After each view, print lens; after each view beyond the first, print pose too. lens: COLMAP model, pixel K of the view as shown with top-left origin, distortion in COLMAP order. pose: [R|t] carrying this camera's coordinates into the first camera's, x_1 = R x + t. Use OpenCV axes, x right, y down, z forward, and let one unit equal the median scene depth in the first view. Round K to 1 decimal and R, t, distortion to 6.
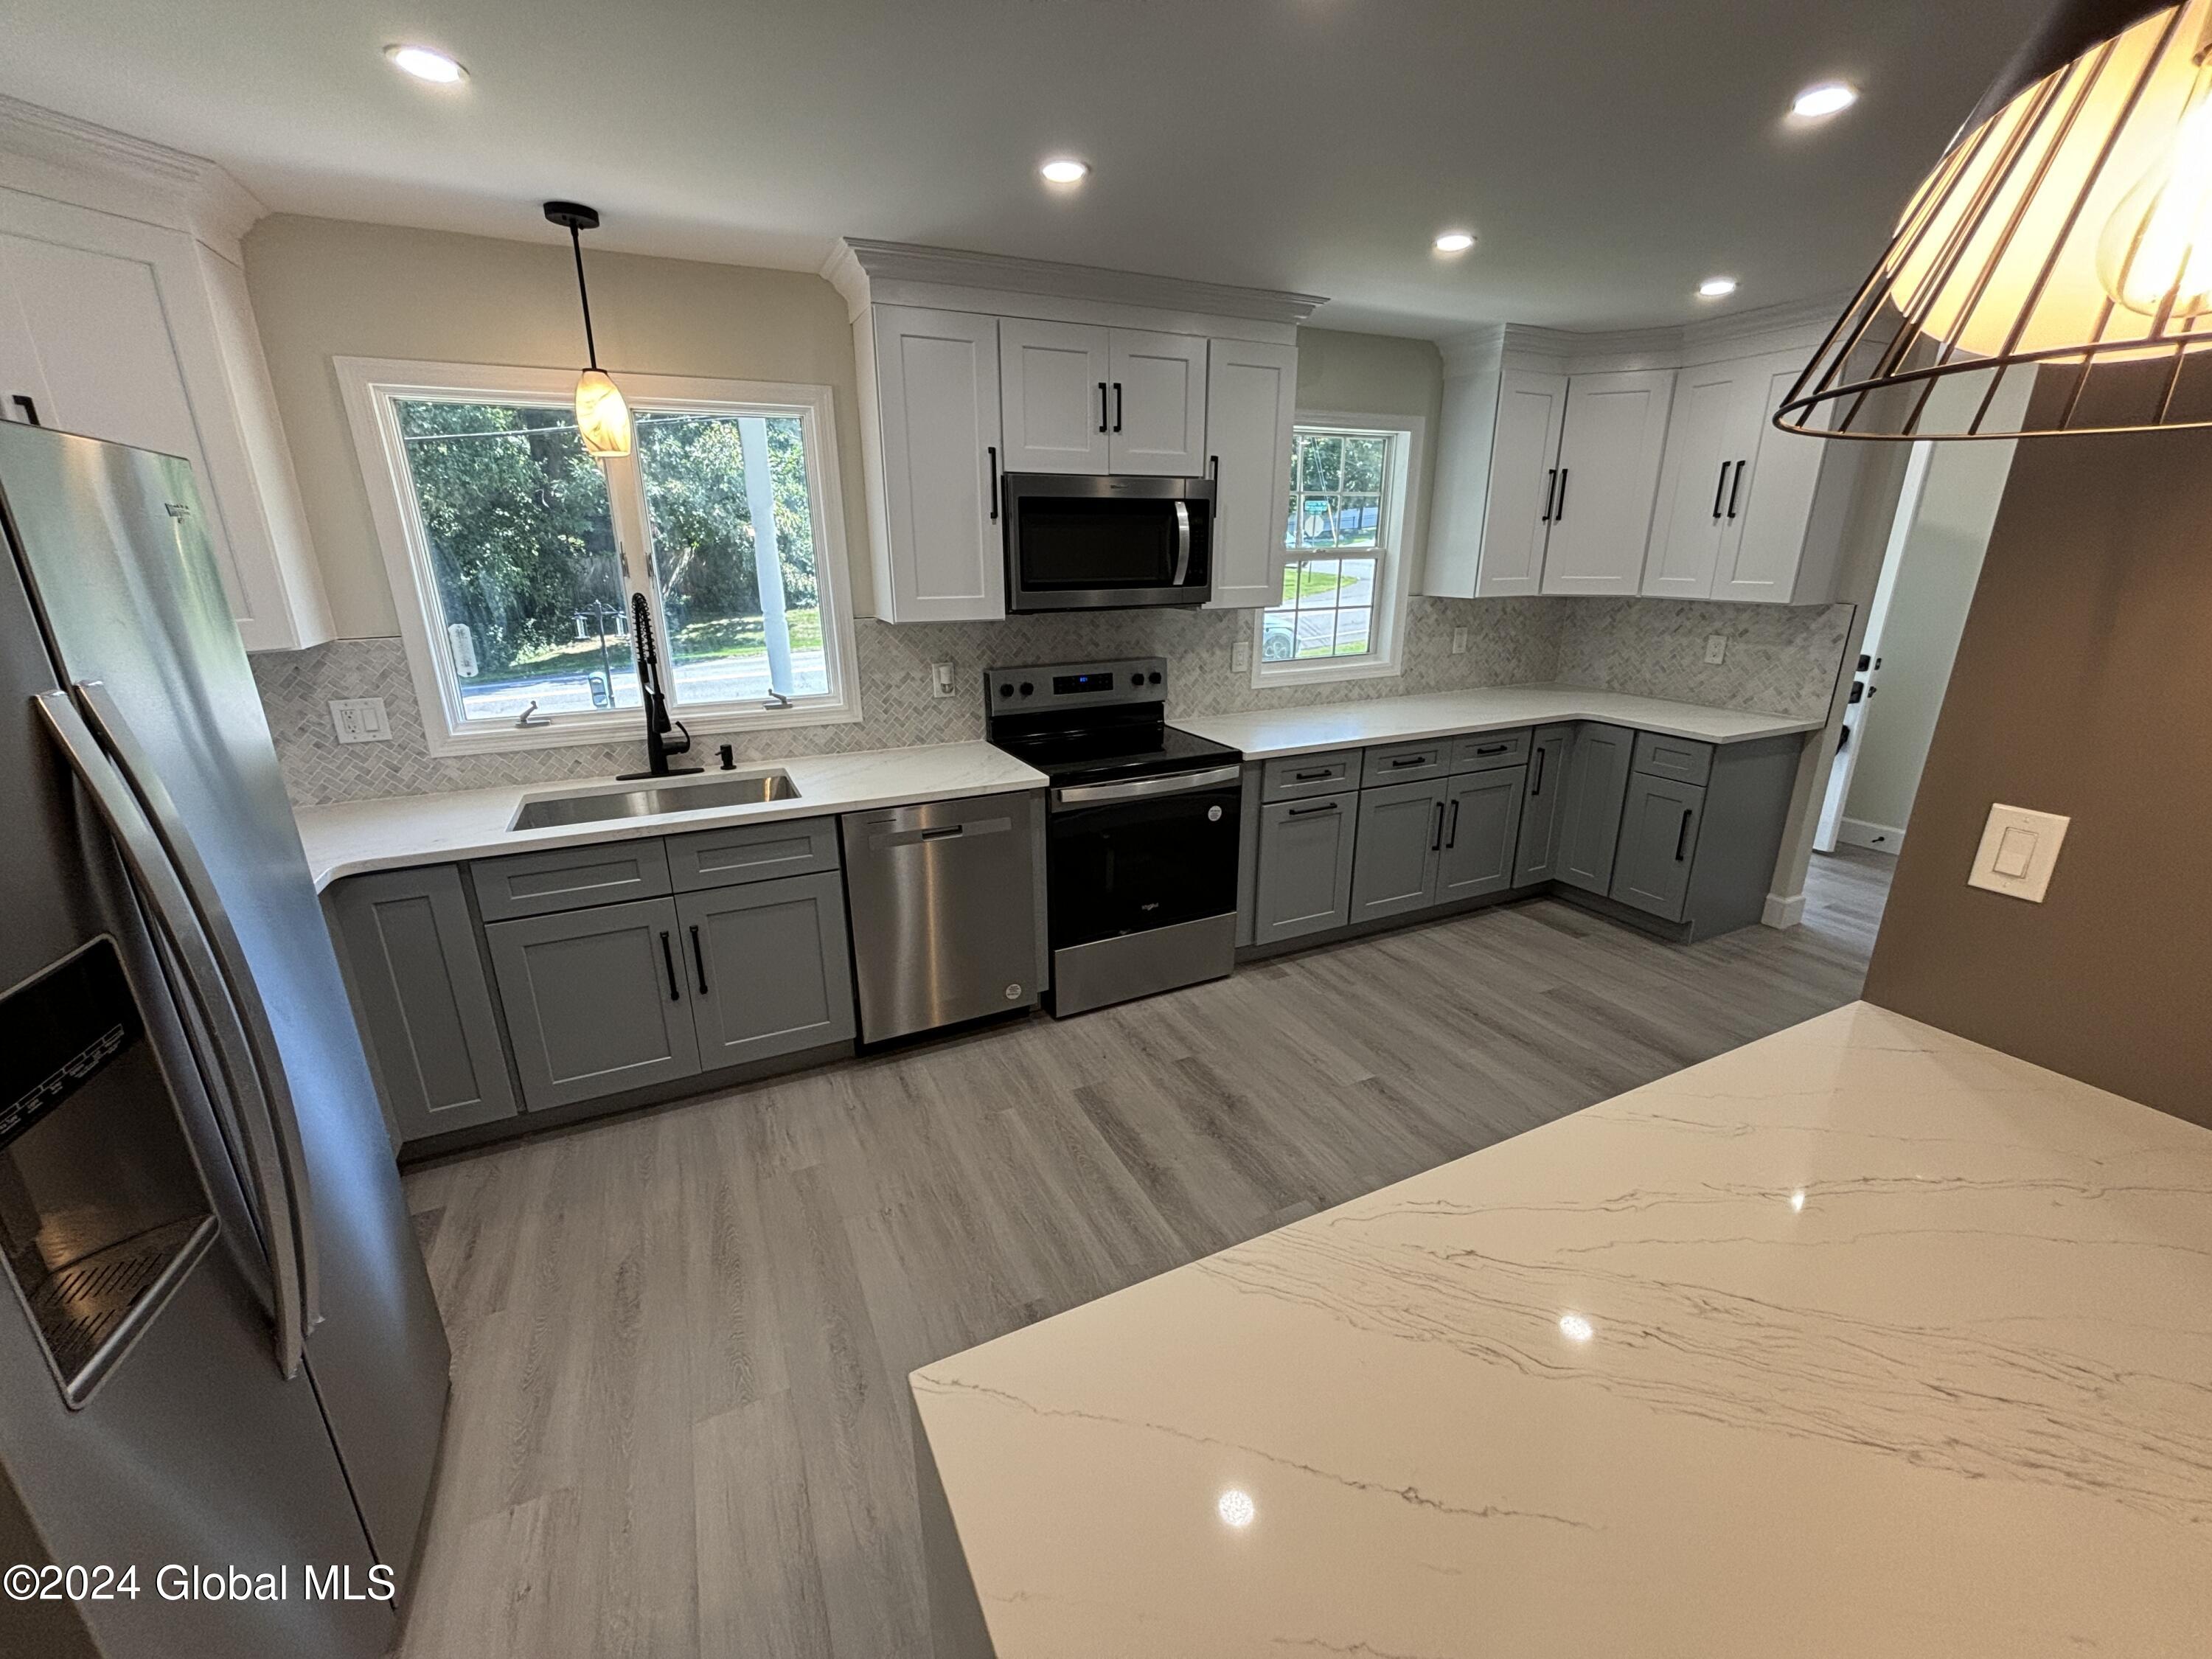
lens RADIAL K [[885.3, 0, 1100.3], [0, 885.3, 830.2], [0, 0, 1]] dist [-0.002822, -0.001906]
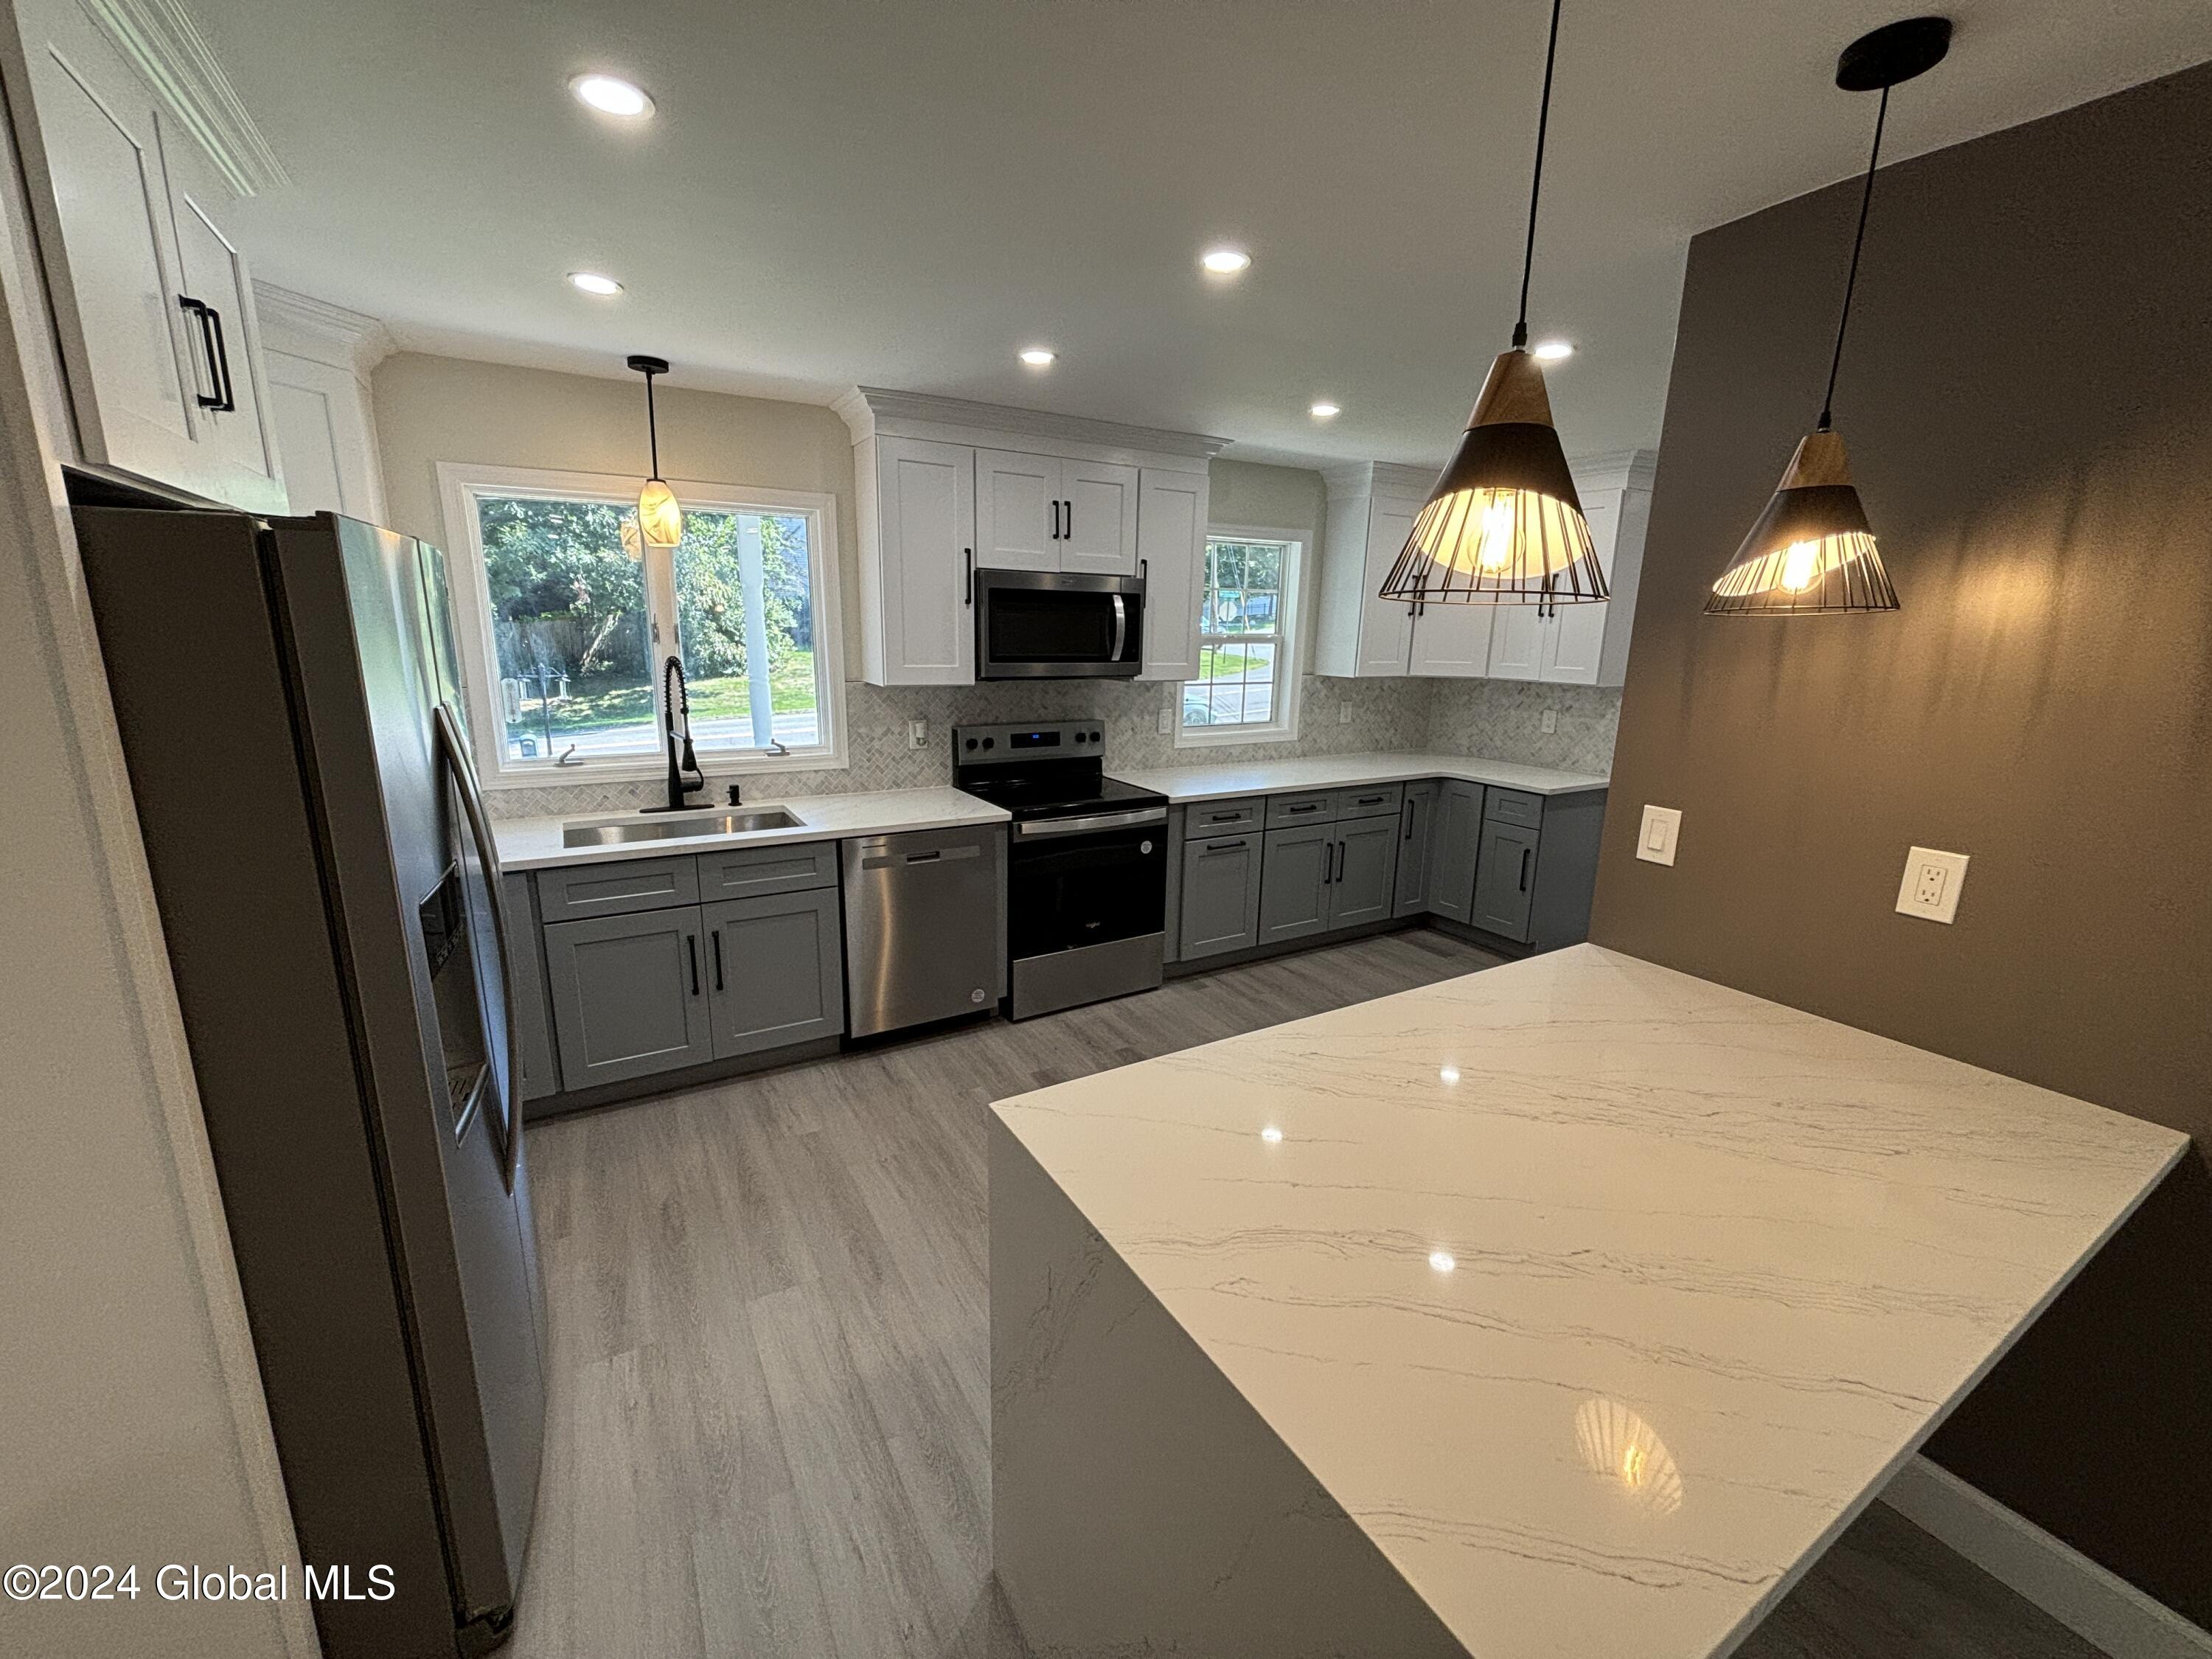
lens RADIAL K [[885.3, 0, 1102.8], [0, 885.3, 828.6], [0, 0, 1]] dist [-0.002822, -0.001906]
pose [[0.995809, 0.005593, 0.091287, -0.039990], [0.002091, 0.996475, -0.083863, 0.057889], [-0.091434, 0.083703, 0.992287, -0.195430]]
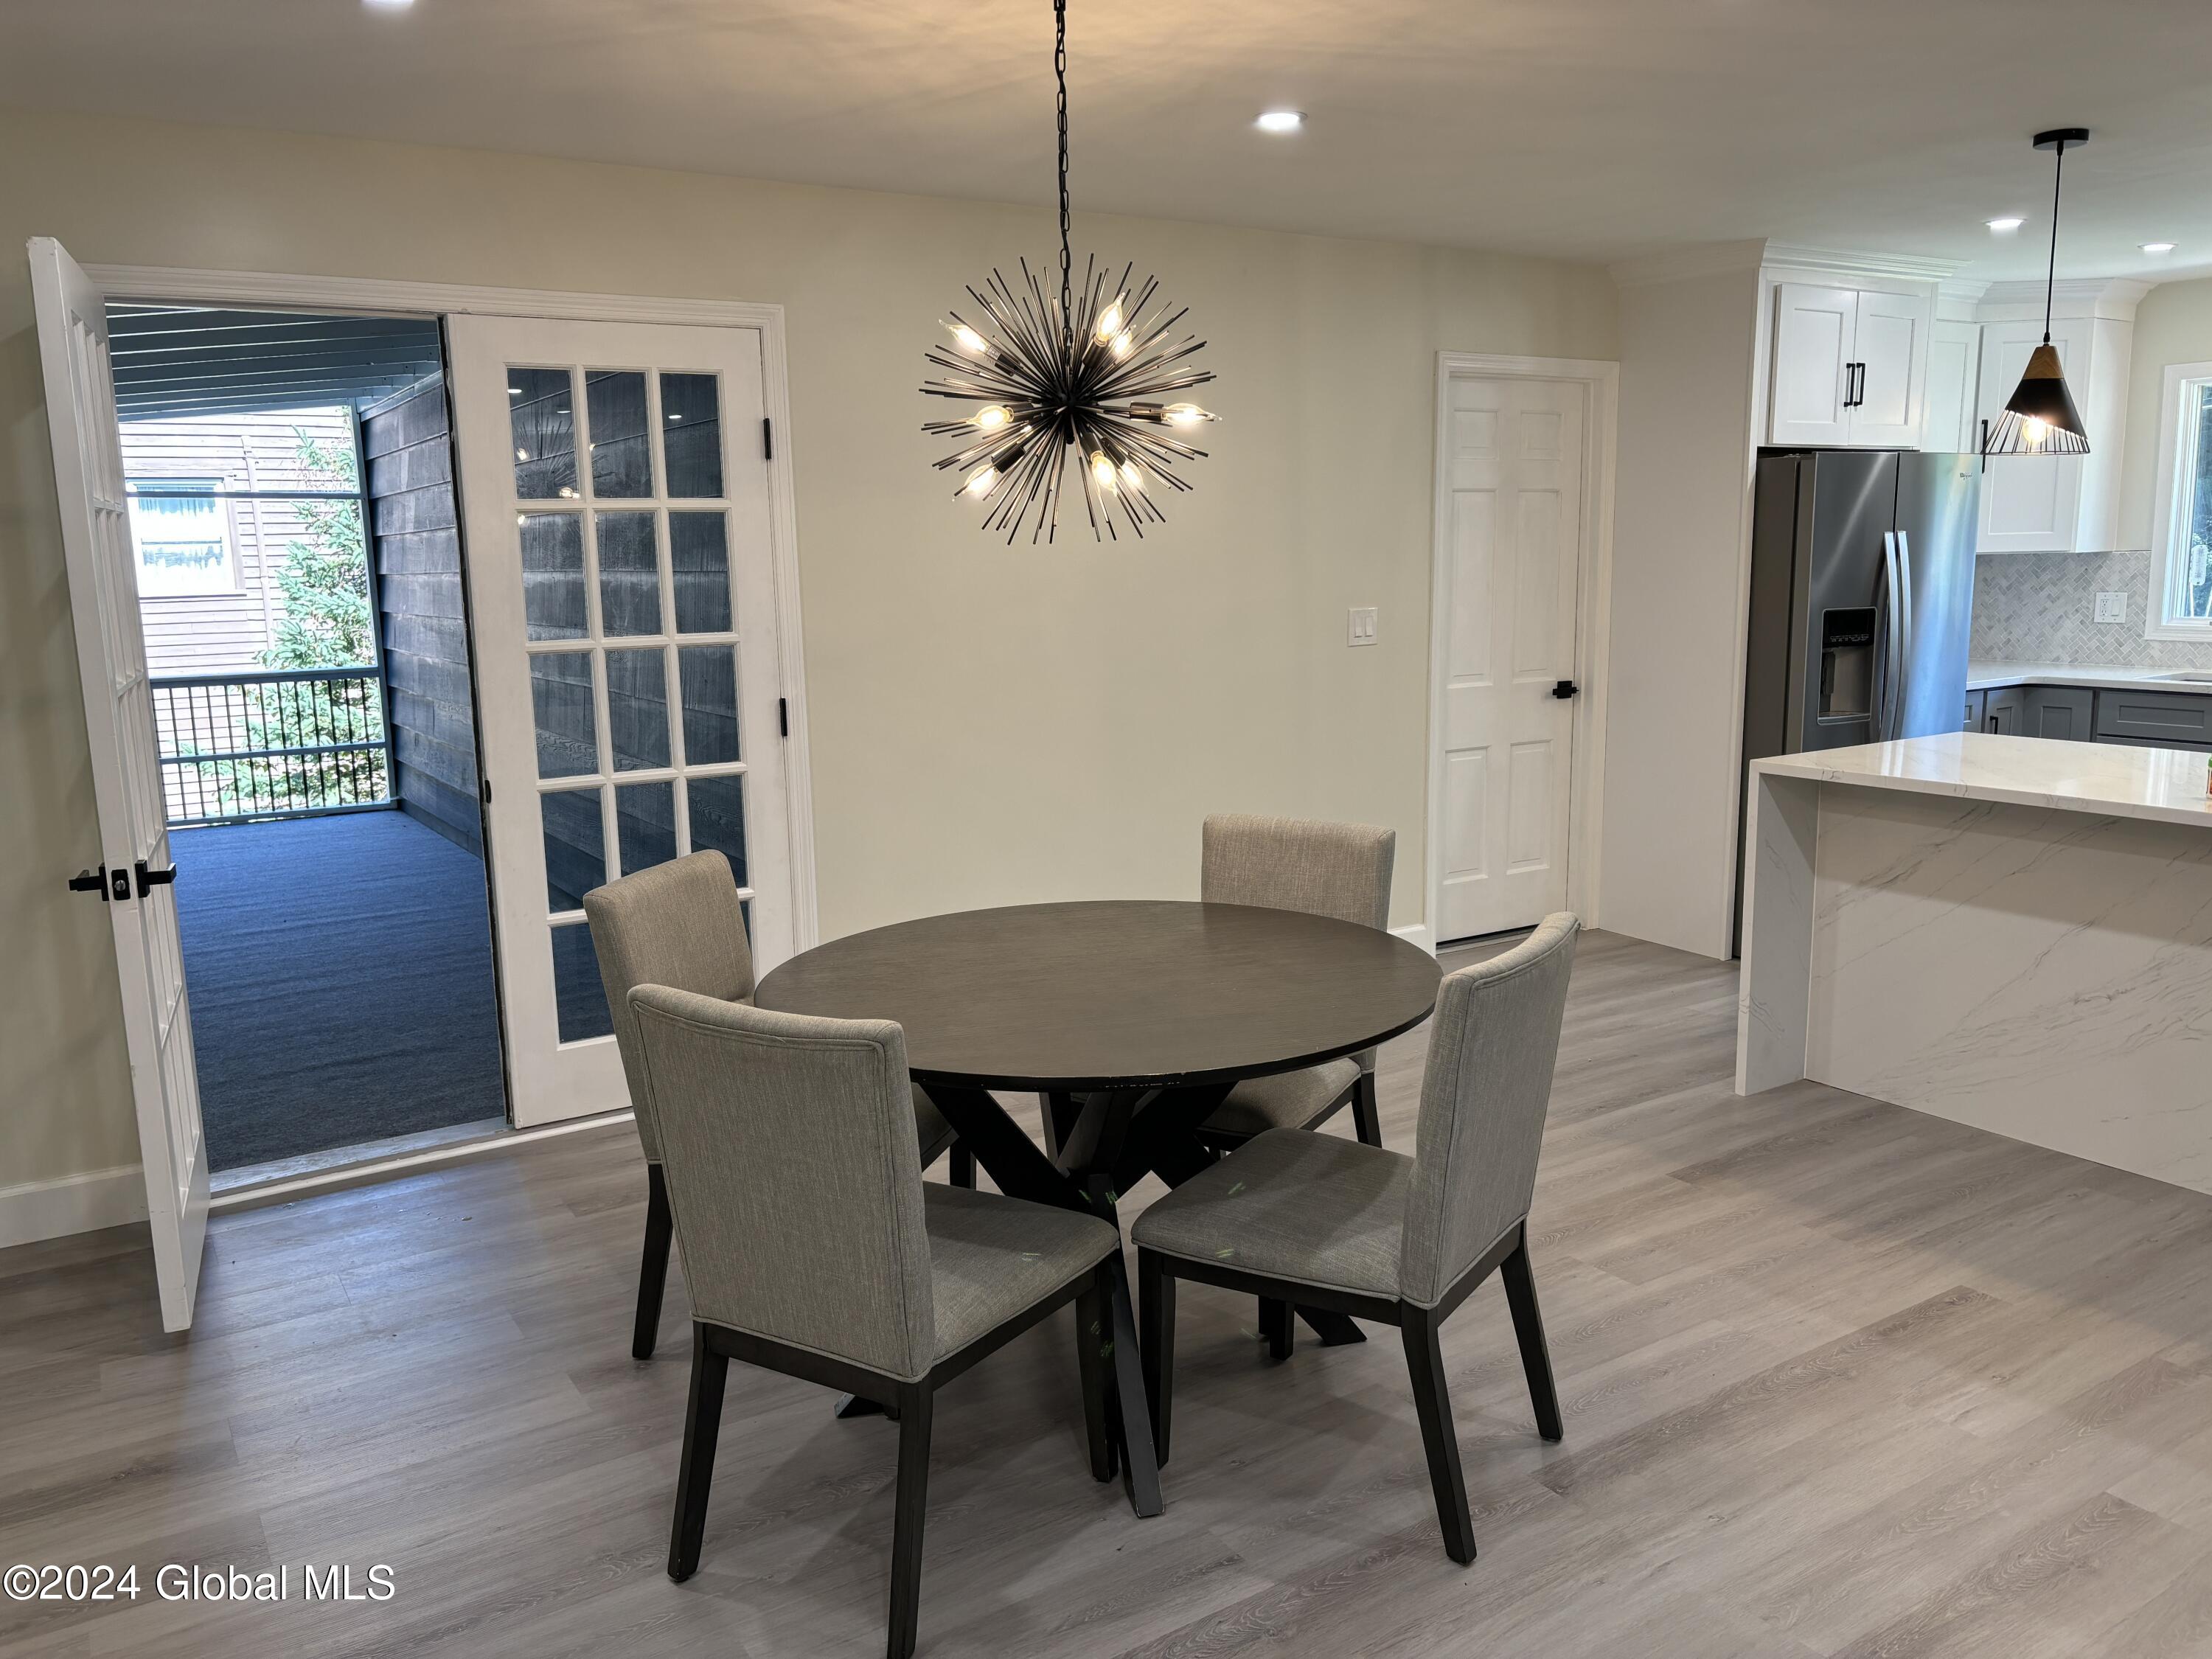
lens RADIAL K [[1638.1, 0, 1110.6], [0, 1638.1, 840.0], [0, 0, 1]] dist [0.005079, -0.010153]
pose [[0.106722, 0.176167, -0.978558, 1.356973], [-0.280571, 0.949518, 0.140340, 0.258390], [0.953882, 0.259577, 0.150761, -0.696502]]
